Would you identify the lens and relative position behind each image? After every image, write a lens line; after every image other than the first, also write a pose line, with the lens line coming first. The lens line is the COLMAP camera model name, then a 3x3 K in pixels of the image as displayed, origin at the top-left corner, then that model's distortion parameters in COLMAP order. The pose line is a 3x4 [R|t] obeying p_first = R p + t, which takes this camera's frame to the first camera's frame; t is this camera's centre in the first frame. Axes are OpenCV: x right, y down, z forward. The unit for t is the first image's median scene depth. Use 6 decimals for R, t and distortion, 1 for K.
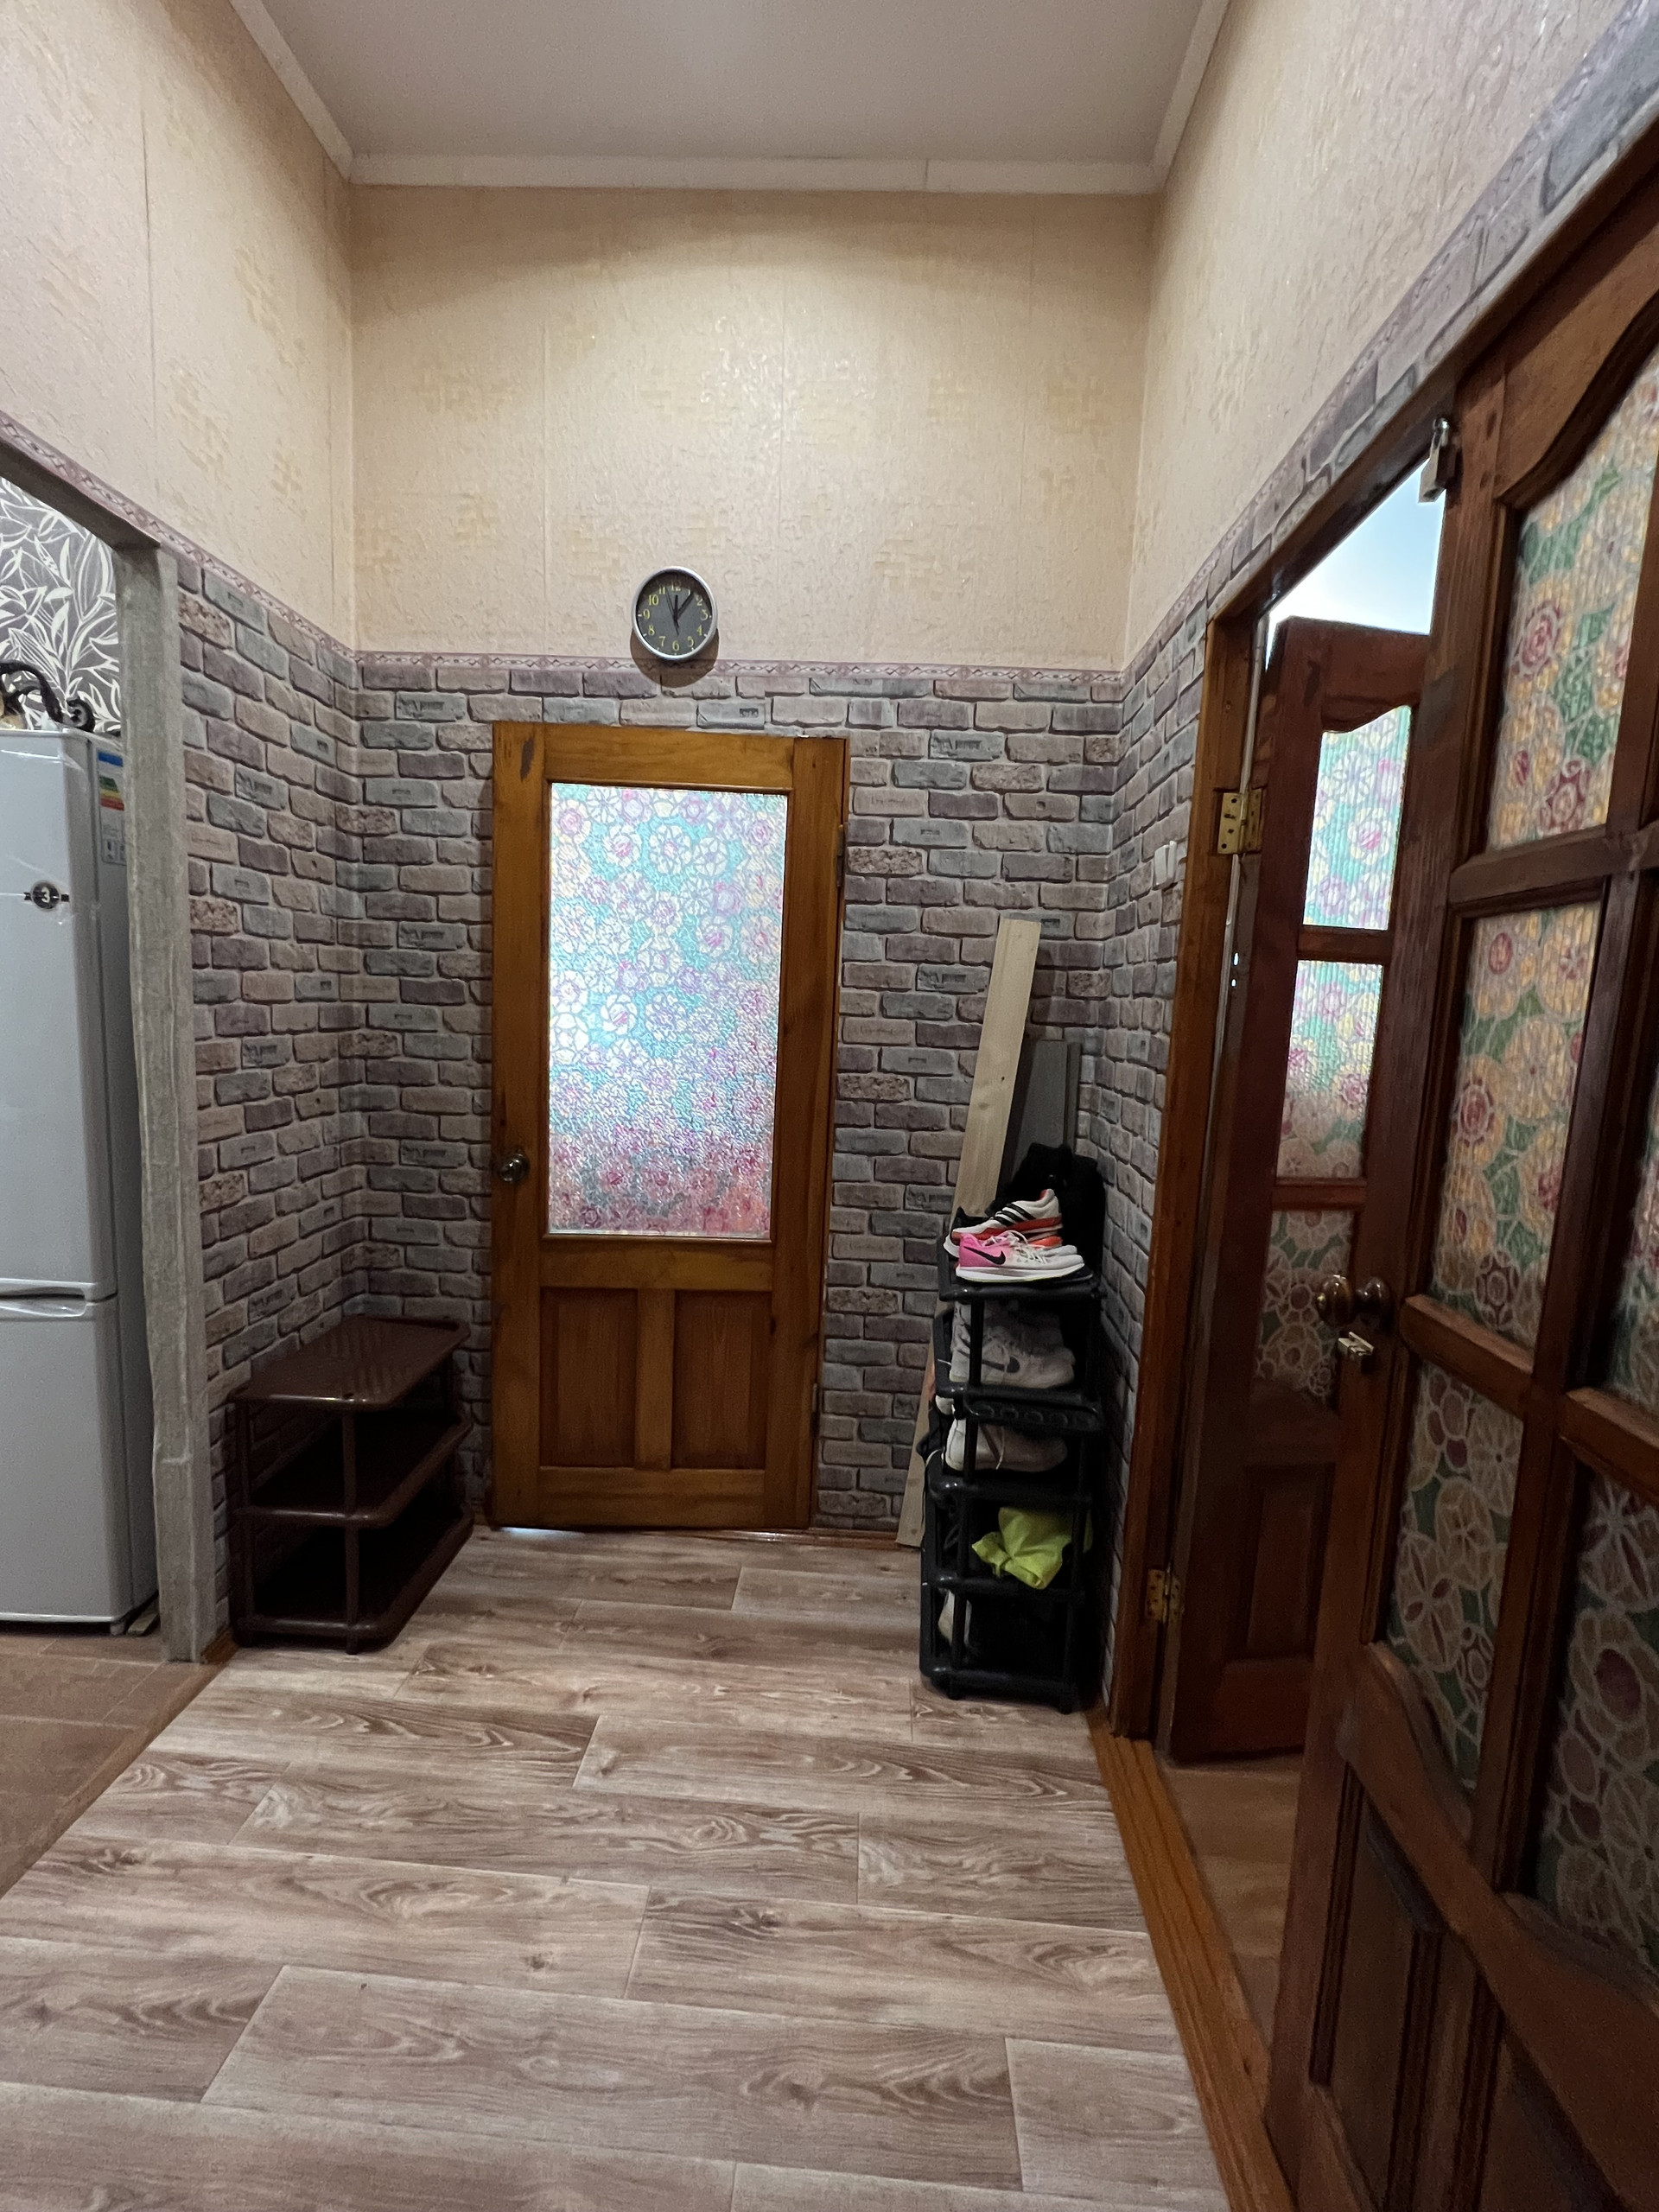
lens RADIAL K [[932.4, 0, 830.4], [0, 932.4, 1108.9], [0, 0, 1]] dist [0.000393, 0.000398]
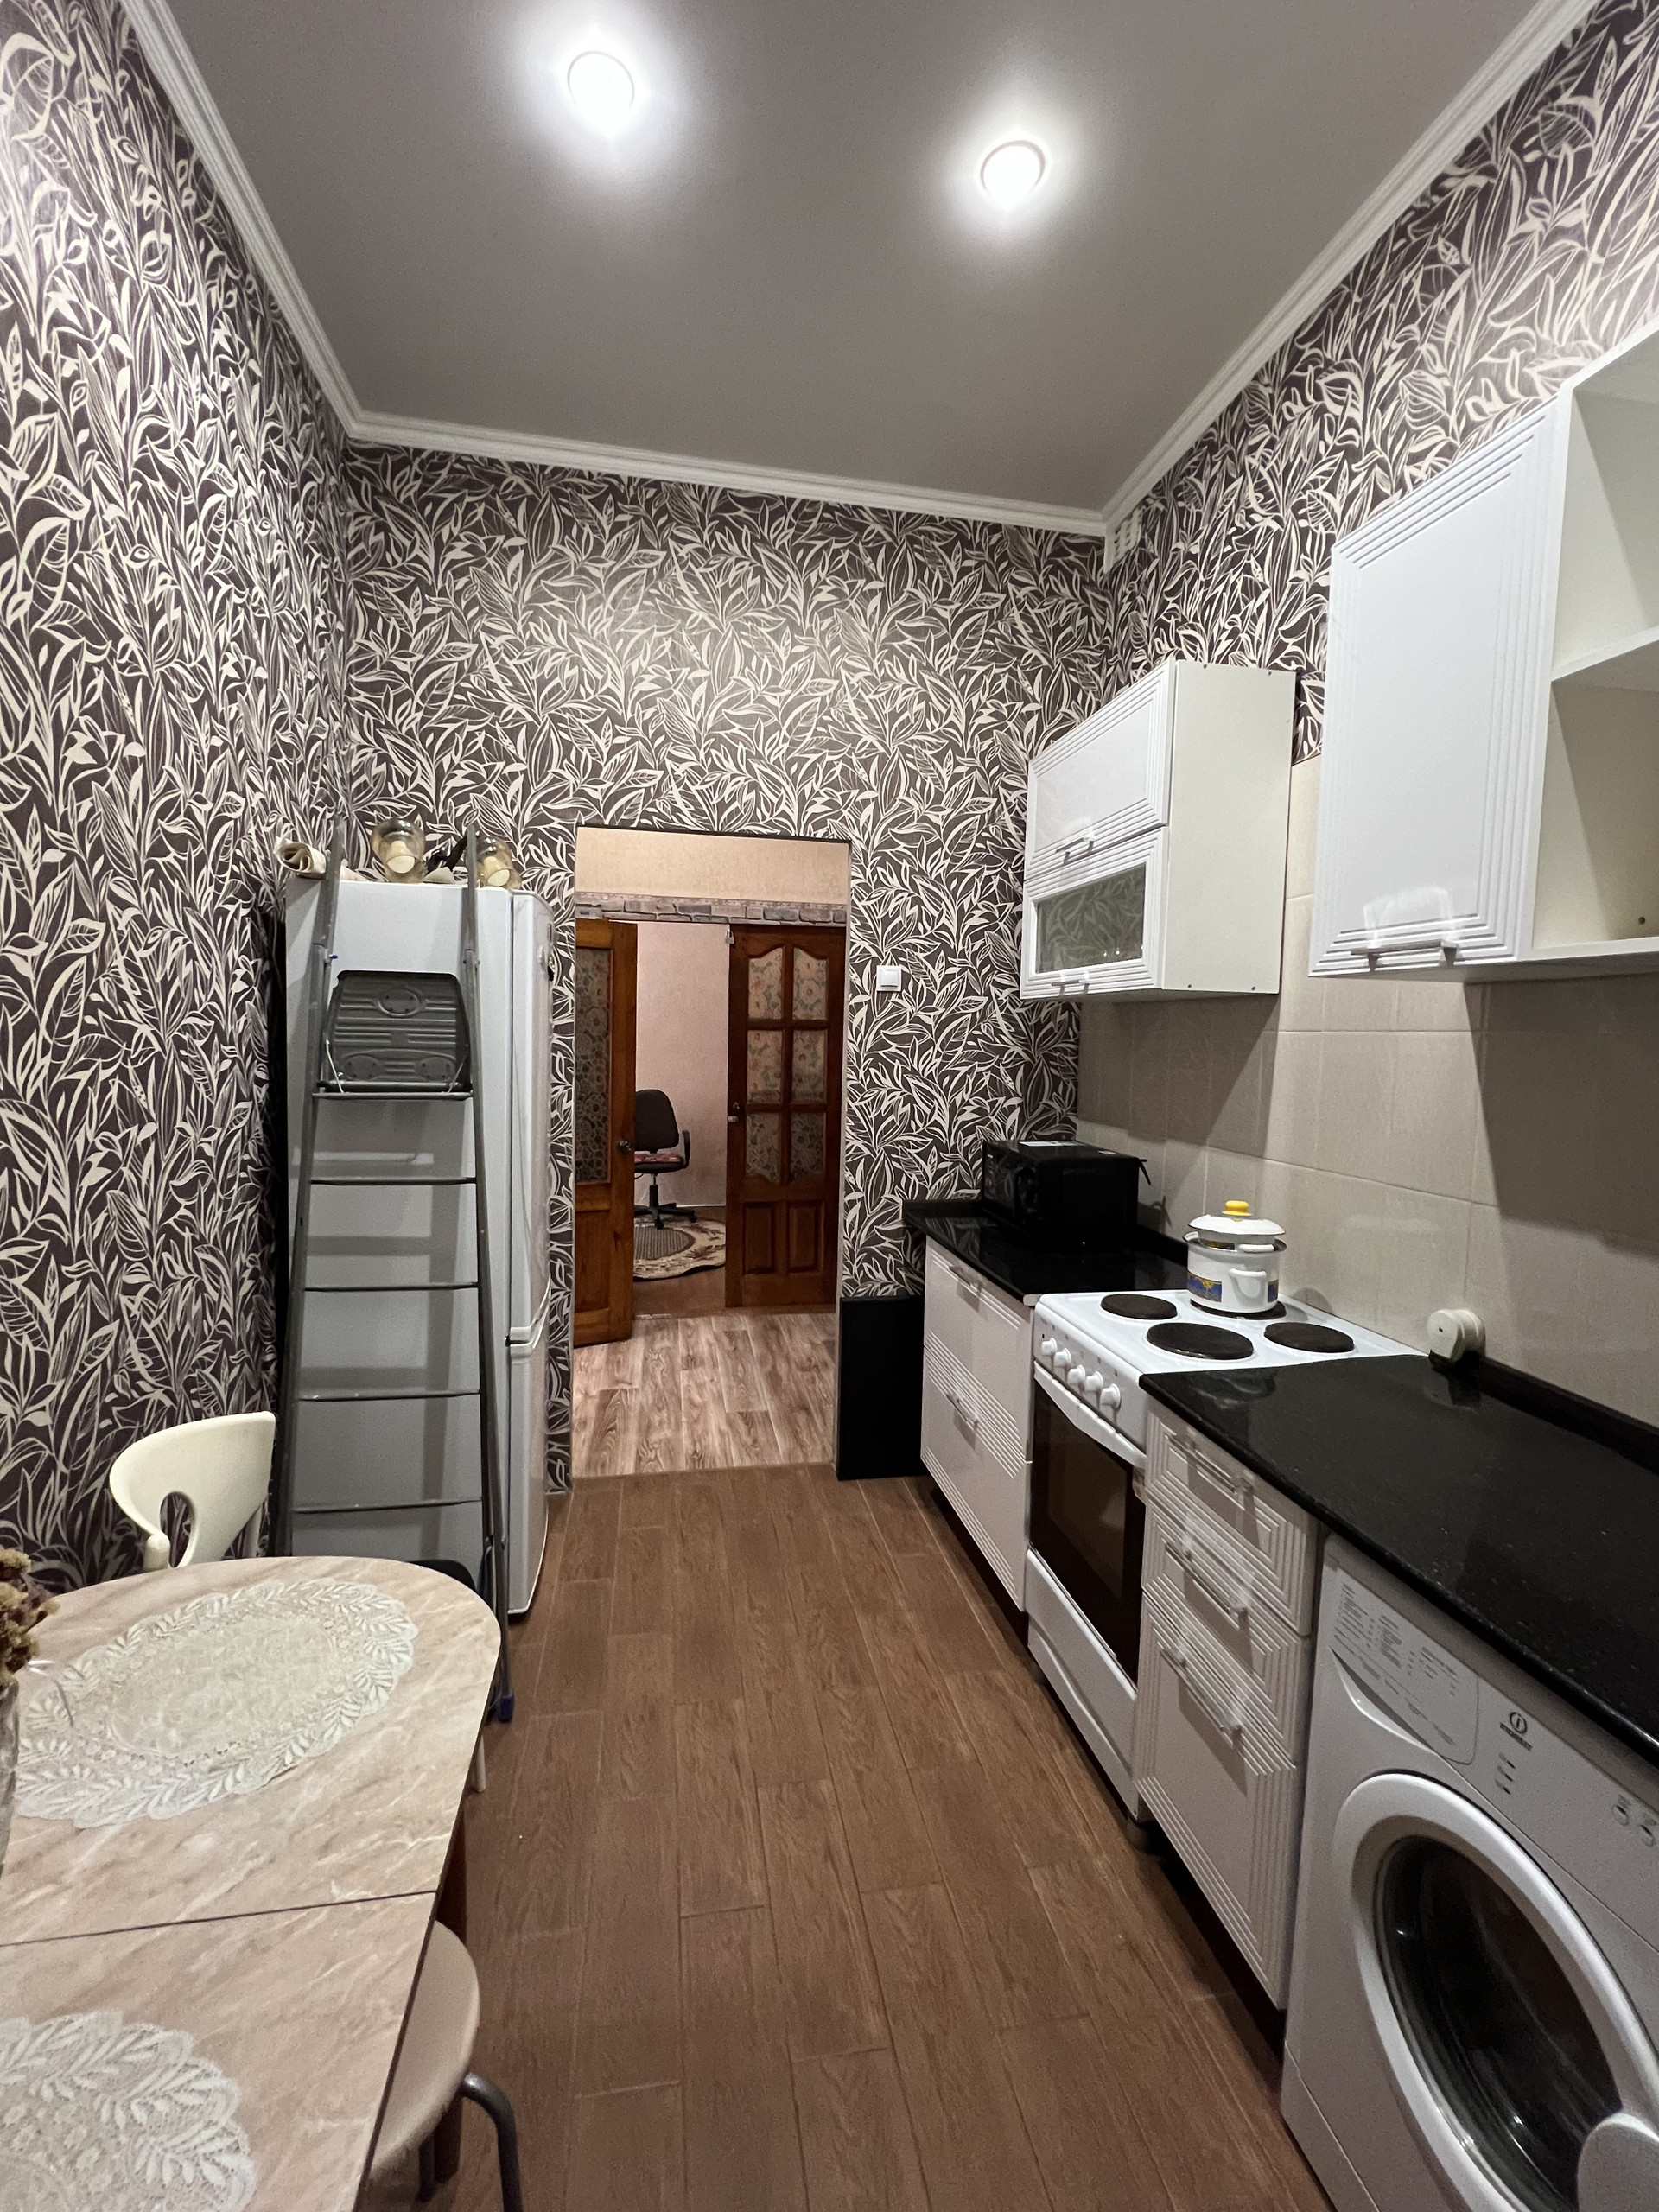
lens RADIAL K [[932.4, 0, 823.8], [0, 932.4, 1108.1], [0, 0, 1]] dist [0.000393, 0.000398]
pose [[-0.219163, -0.117722, 0.968560, -2.744409], [0.083657, 0.986771, 0.138865, -0.275915], [-0.972095, 0.111461, -0.206416, 1.017132]]
